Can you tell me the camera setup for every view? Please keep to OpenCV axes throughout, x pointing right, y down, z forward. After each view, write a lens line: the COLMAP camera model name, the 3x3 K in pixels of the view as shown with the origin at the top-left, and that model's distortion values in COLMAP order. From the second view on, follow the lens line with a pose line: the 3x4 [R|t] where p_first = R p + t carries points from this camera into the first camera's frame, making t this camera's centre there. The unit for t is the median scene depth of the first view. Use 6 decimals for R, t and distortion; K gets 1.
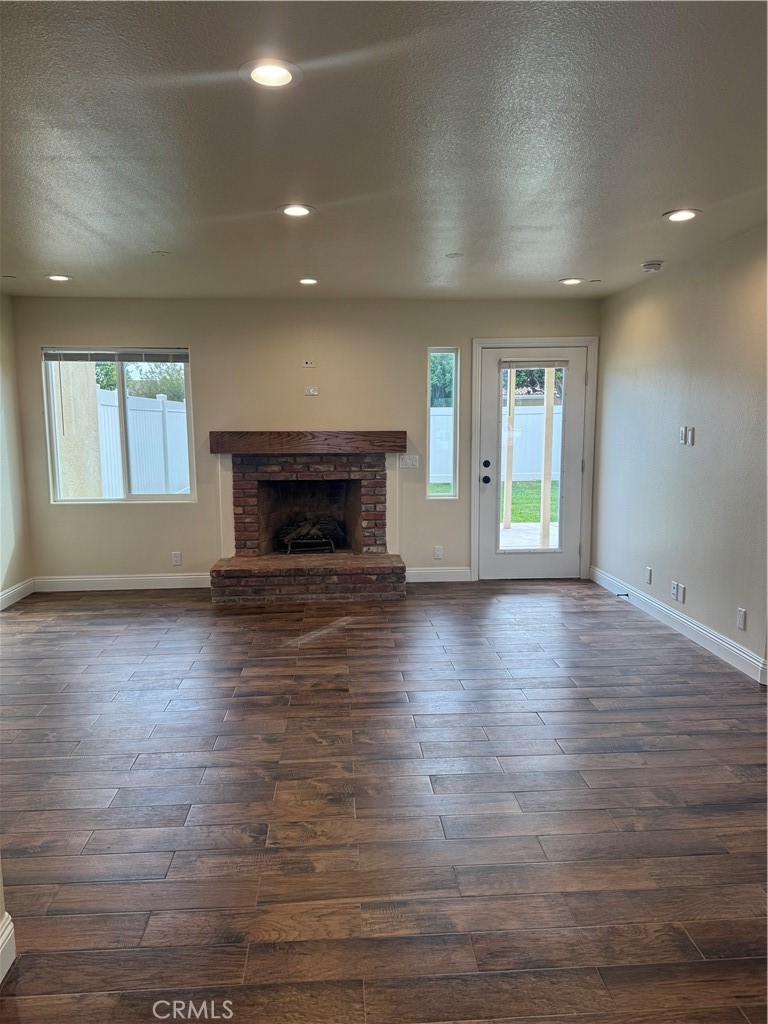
lens RADIAL K [[722.0, 0, 384.8], [0, 722.0, 521.7], [0, 0, 1]] dist [0.035612, -0.005907]
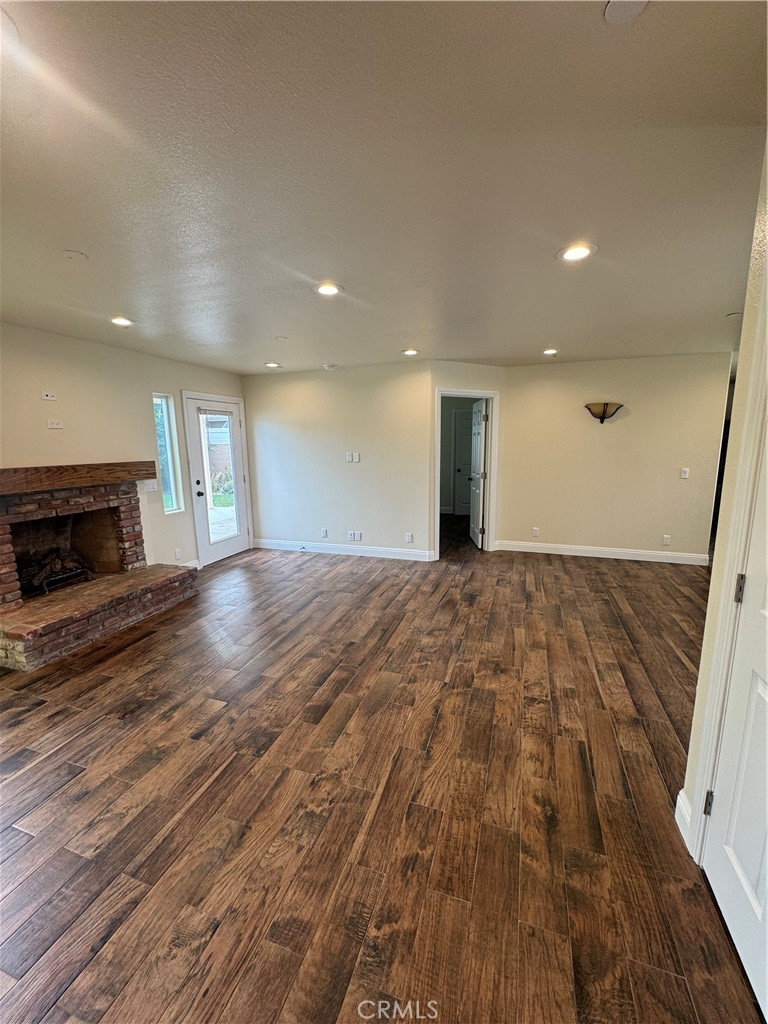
lens RADIAL K [[412.6, 0, 394.1], [0, 412.6, 507.9], [0, 0, 1]] dist [0.001142, 0.000180]
pose [[0.381864, -0.147734, 0.912335, -0.453575], [0.140327, 0.984965, 0.100760, -0.060813], [-0.913503, 0.089549, 0.396853, 0.365539]]
